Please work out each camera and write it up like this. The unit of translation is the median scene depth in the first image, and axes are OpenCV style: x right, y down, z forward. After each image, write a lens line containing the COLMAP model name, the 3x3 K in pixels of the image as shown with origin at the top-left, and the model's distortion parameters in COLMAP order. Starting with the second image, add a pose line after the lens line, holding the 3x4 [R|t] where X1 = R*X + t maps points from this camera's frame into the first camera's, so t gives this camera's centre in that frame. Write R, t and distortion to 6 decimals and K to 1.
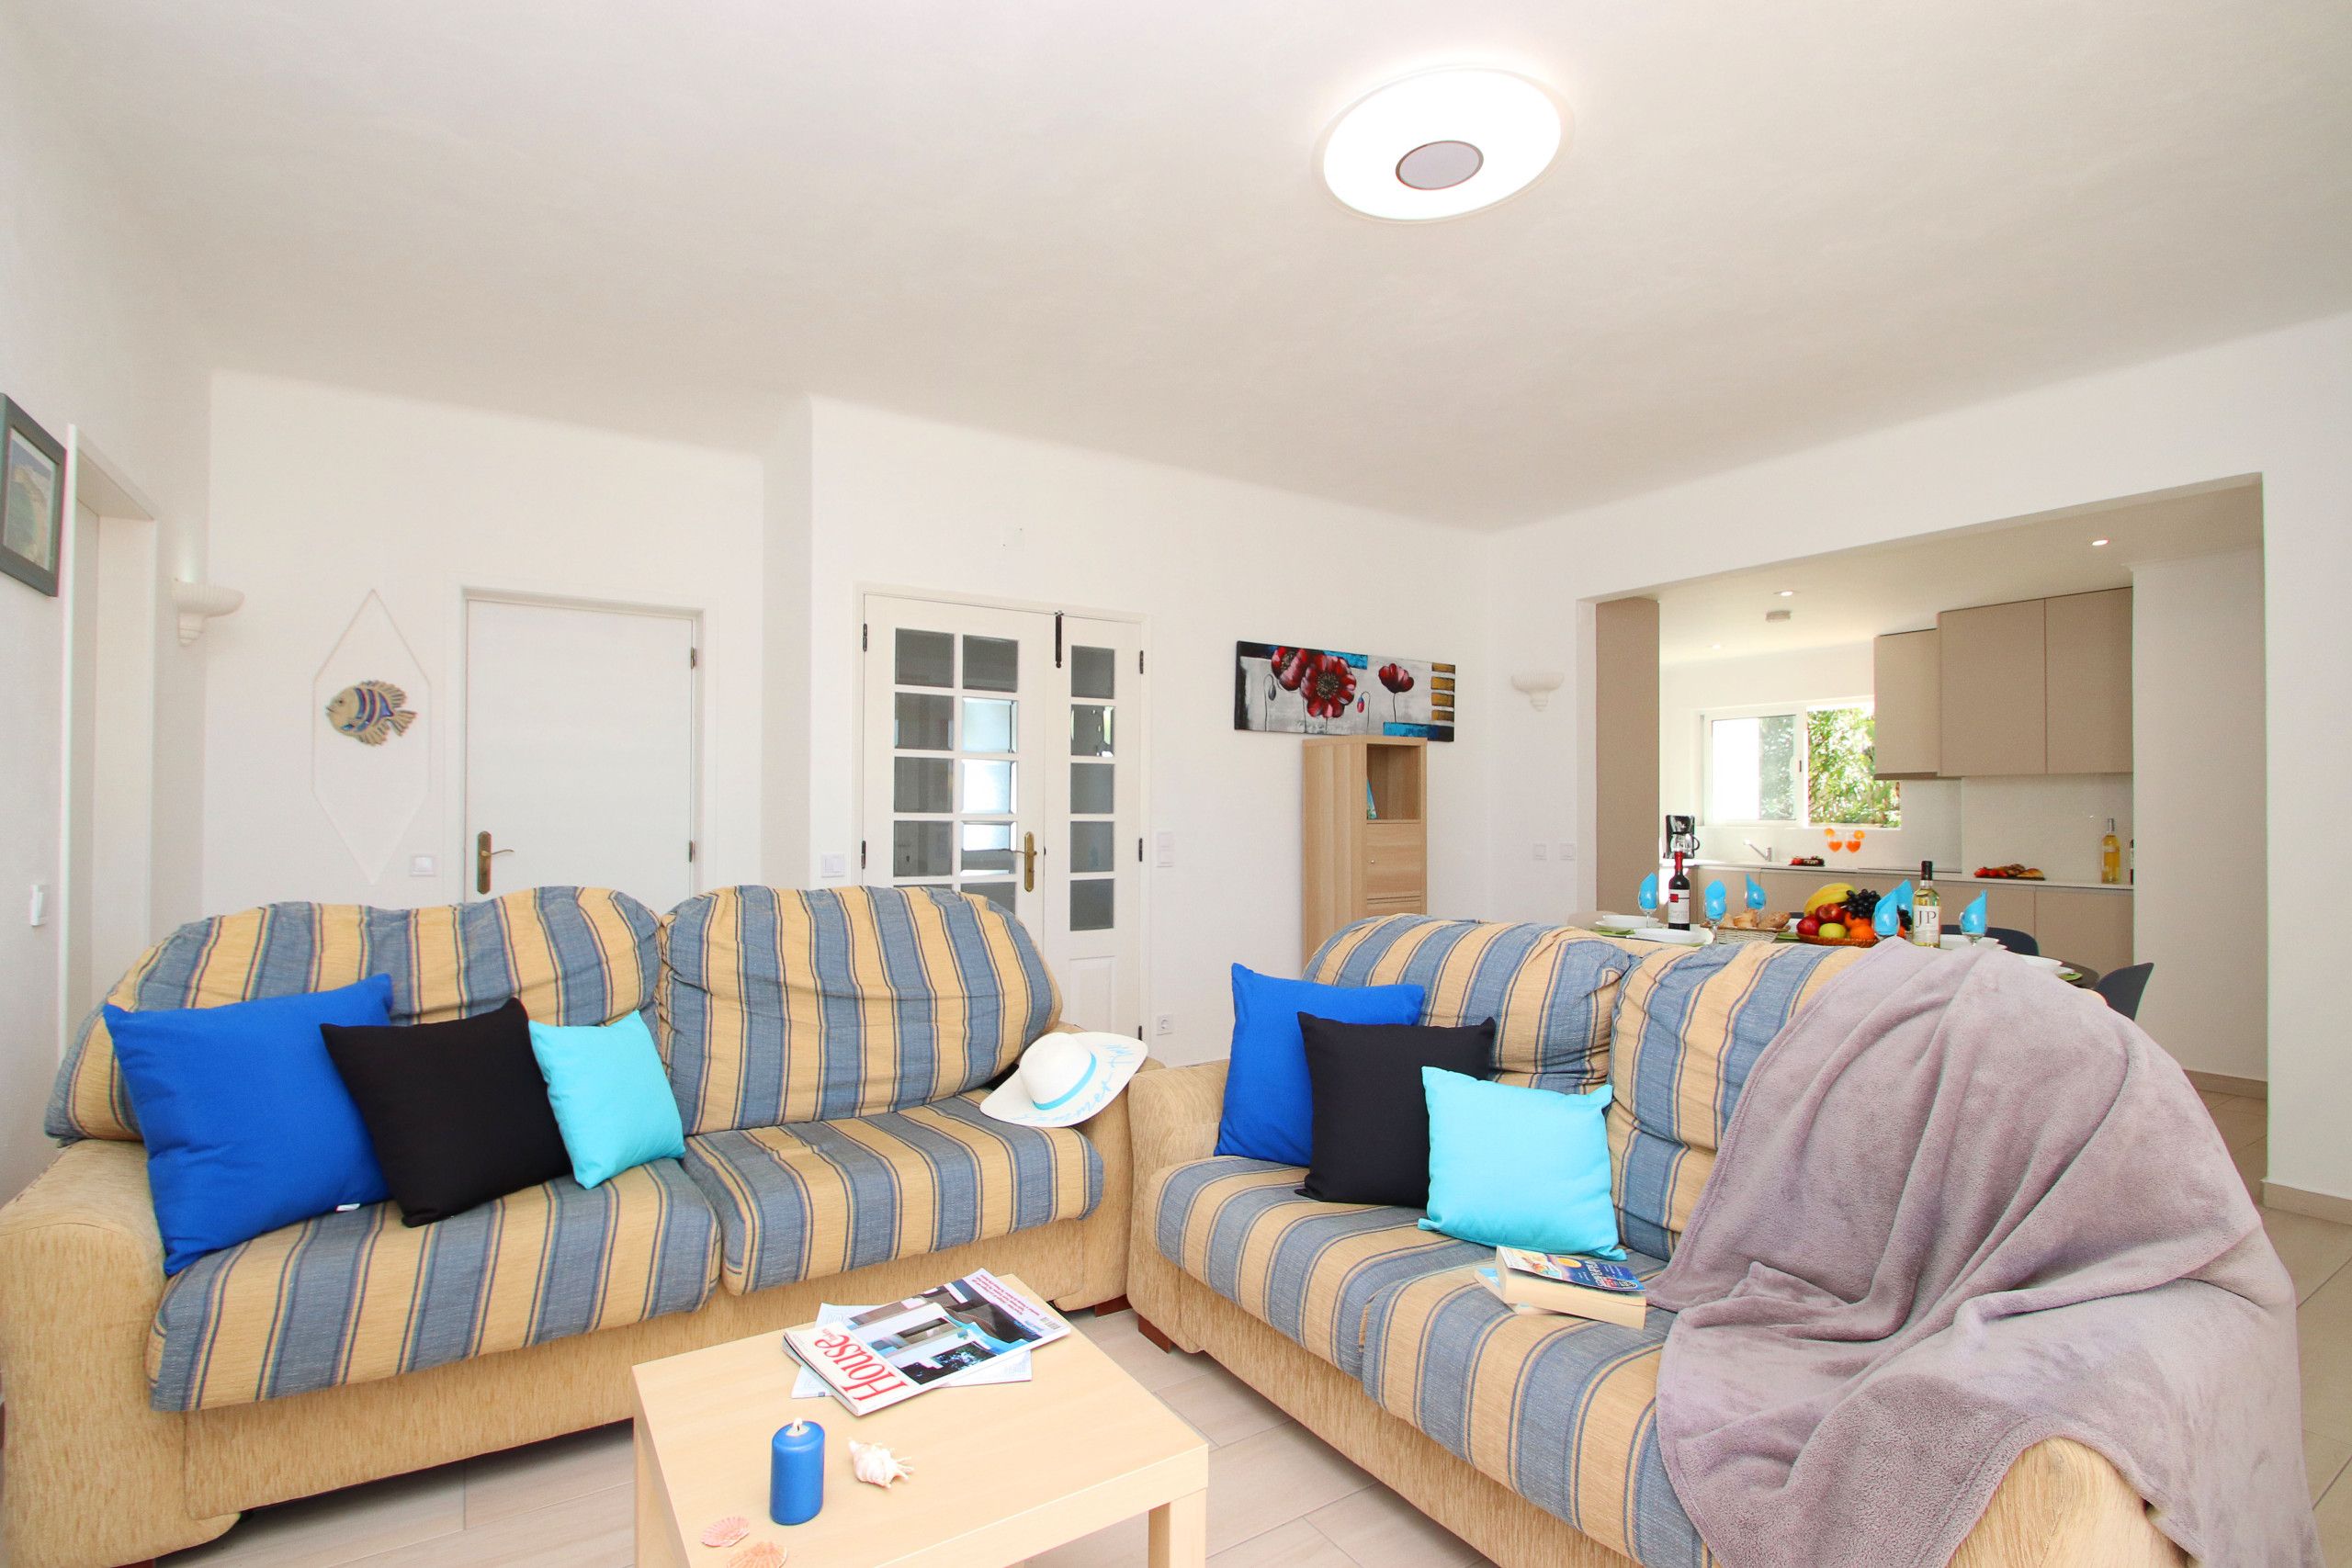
lens RADIAL K [[1113.2, 0, 1176.0], [0, 1113.2, 784.0], [0, 0, 1]] dist [0.036076, 0.000046]
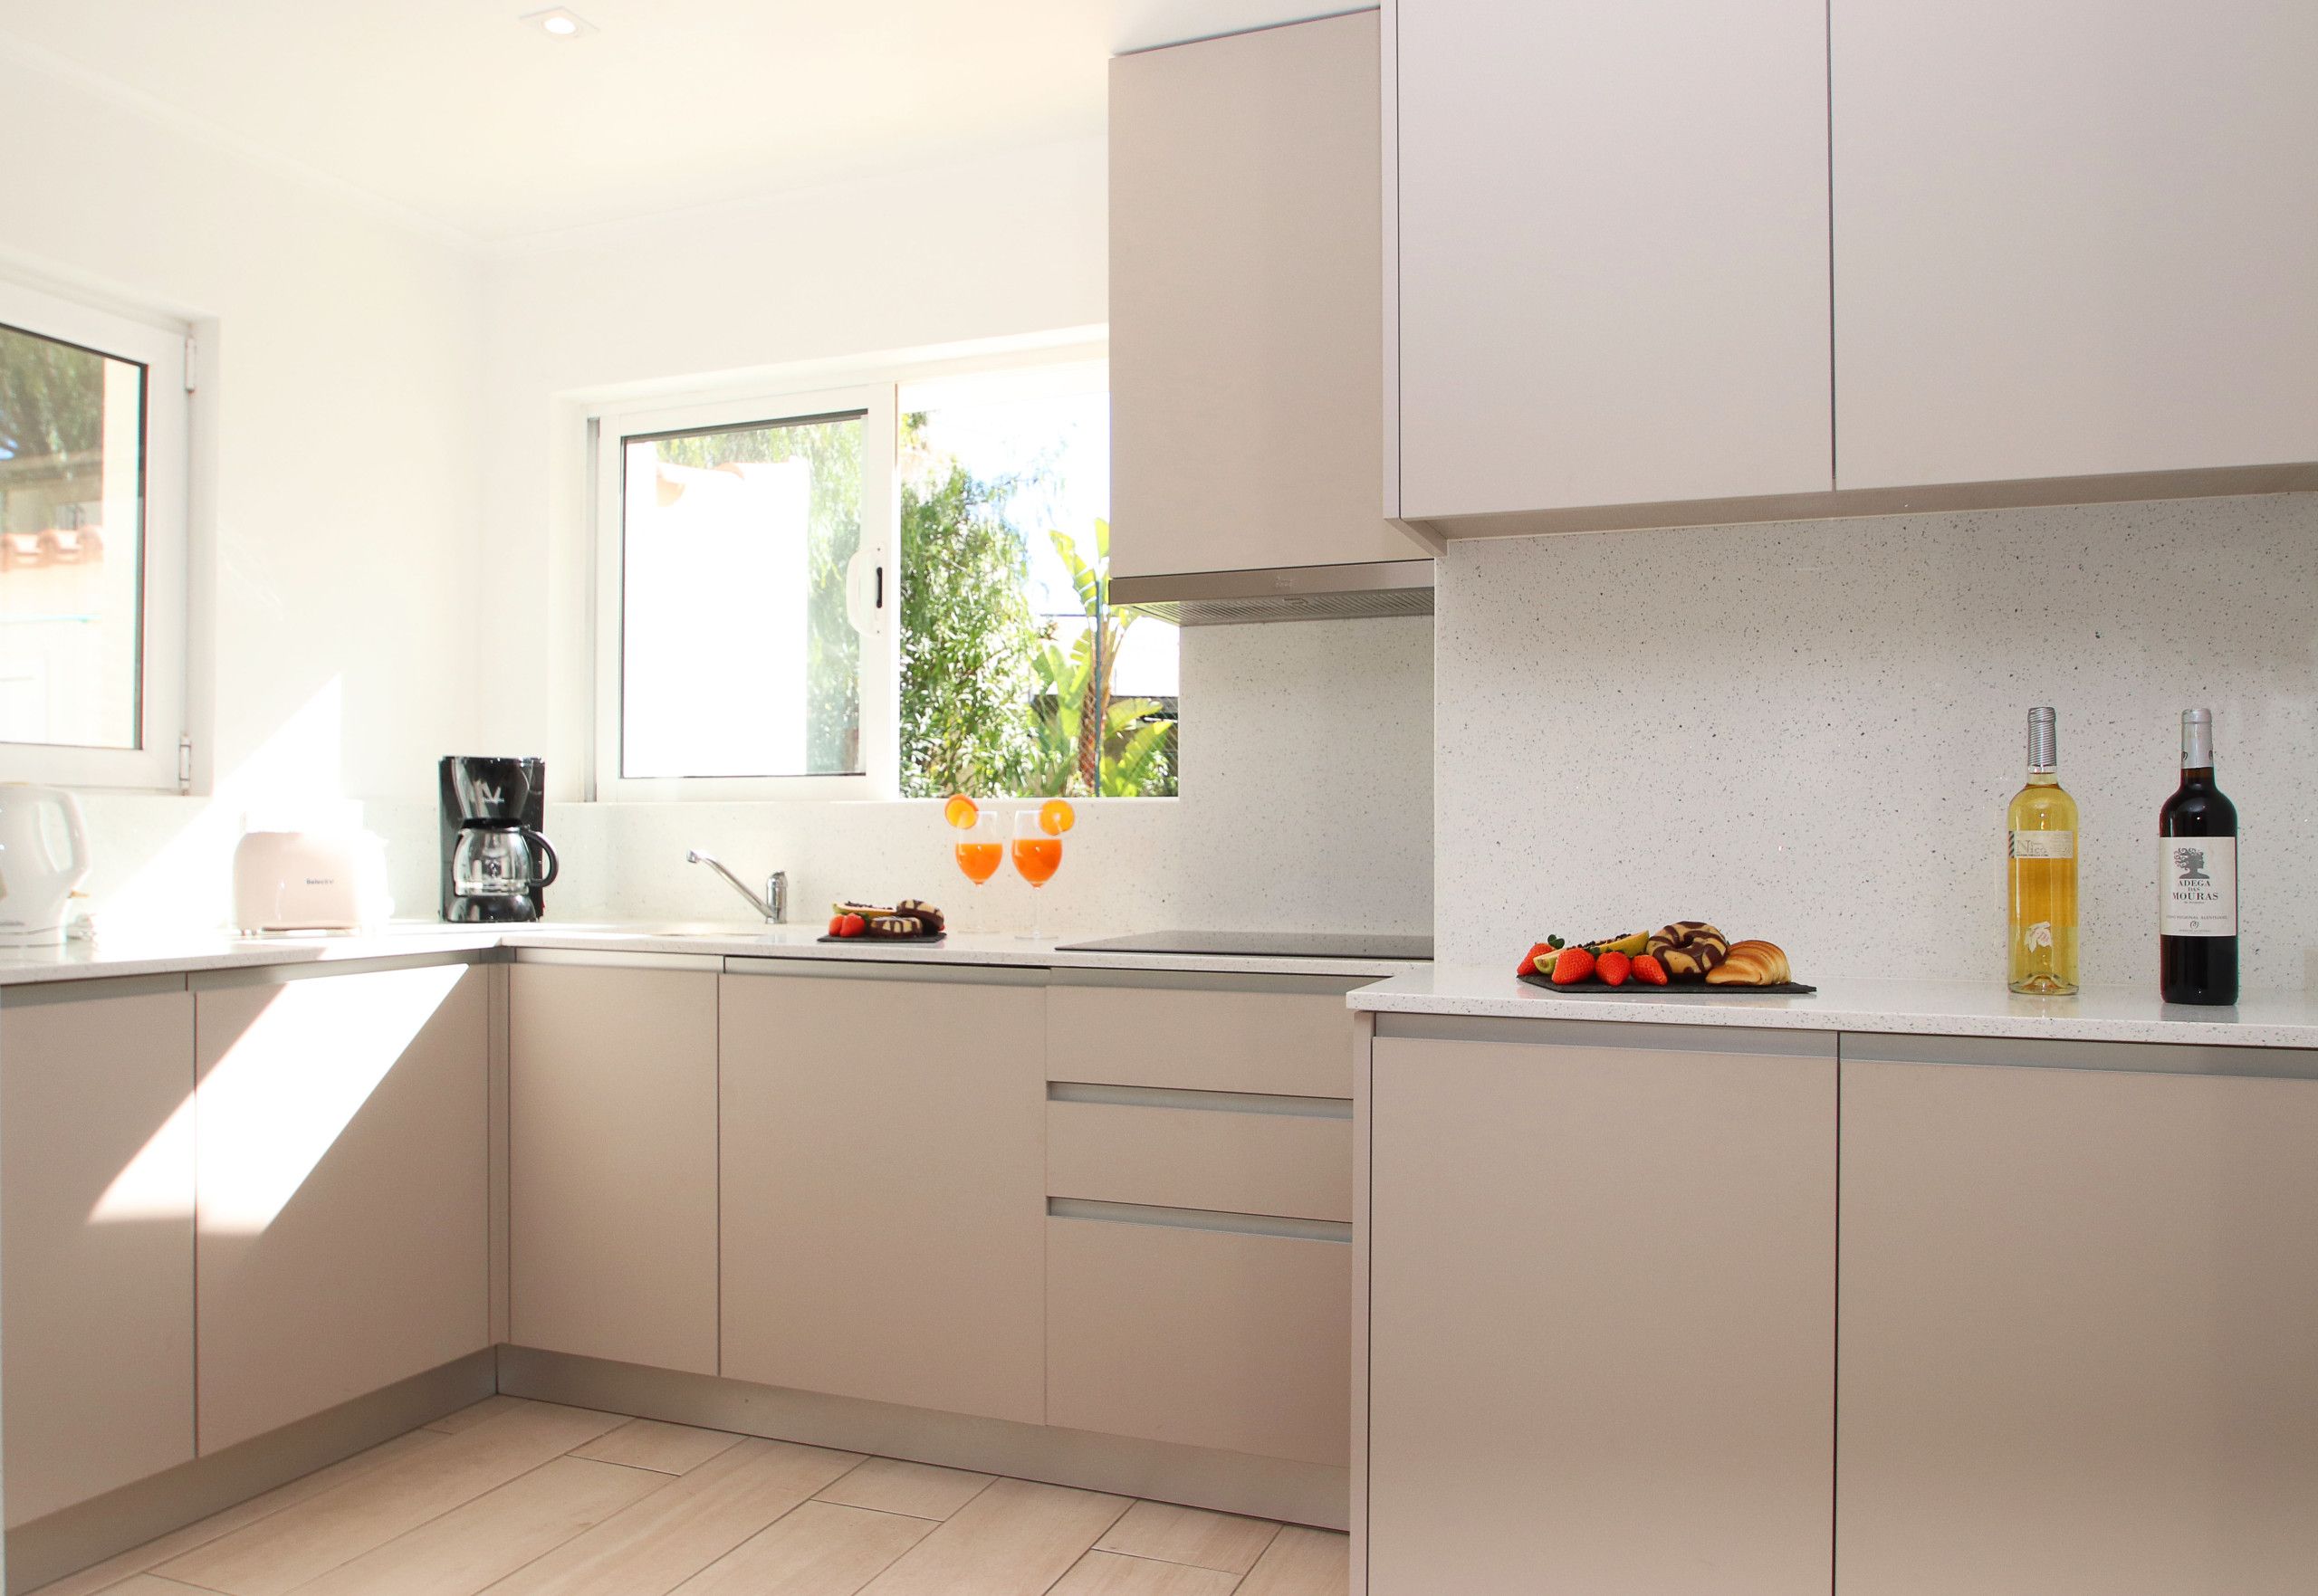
lens RADIAL K [[1675.1, 0, 1159.0], [0, 1675.1, 798.0], [0, 0, 1]] dist [0.000654, 0.000054]
pose [[0.807171, 0.011134, 0.590213, 0.344641], [-0.013061, 0.999914, -0.001000, 0.035676], [-0.590173, -0.006902, 0.807247, 0.586426]]
